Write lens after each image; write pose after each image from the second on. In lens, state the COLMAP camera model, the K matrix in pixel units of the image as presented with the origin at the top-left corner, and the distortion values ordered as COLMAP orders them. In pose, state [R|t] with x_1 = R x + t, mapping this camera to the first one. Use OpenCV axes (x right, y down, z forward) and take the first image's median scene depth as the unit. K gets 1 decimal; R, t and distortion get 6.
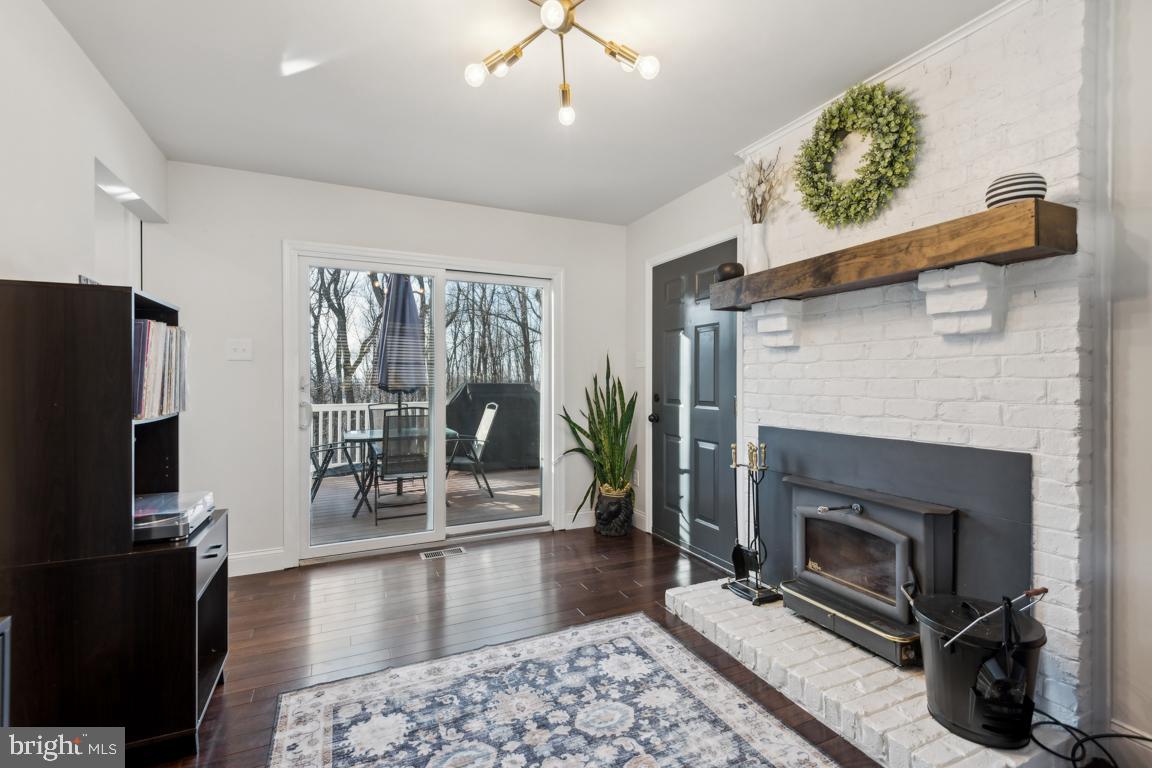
lens RADIAL K [[518.0, 0, 582.5], [0, 518.0, 385.2], [0, 0, 1]] dist [0.030098, -0.012935]
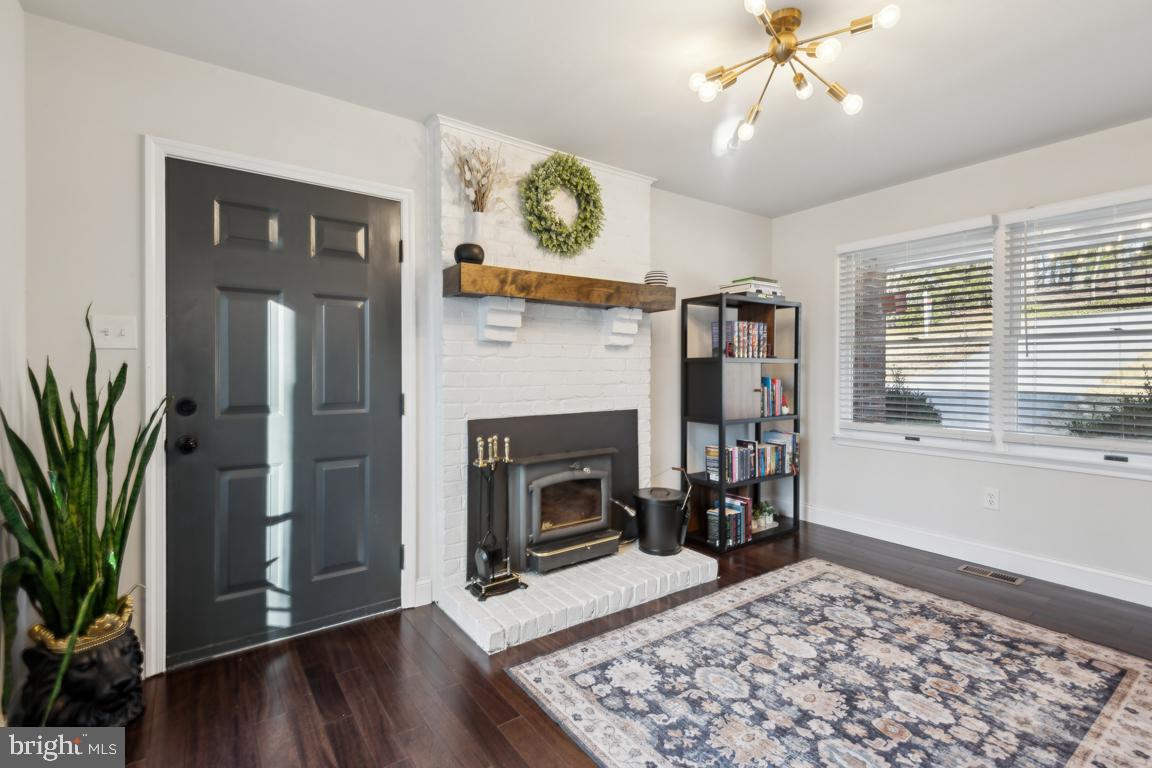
lens RADIAL K [[518.0, 0, 576.6], [0, 518.0, 369.4], [0, 0, 1]] dist [0.030098, -0.012935]
pose [[-0.173812, 0.004292, 0.984769, -0.917061], [0.014241, 0.999897, -0.001844, -0.016112], [-0.984676, 0.013704, -0.173856, 1.382643]]
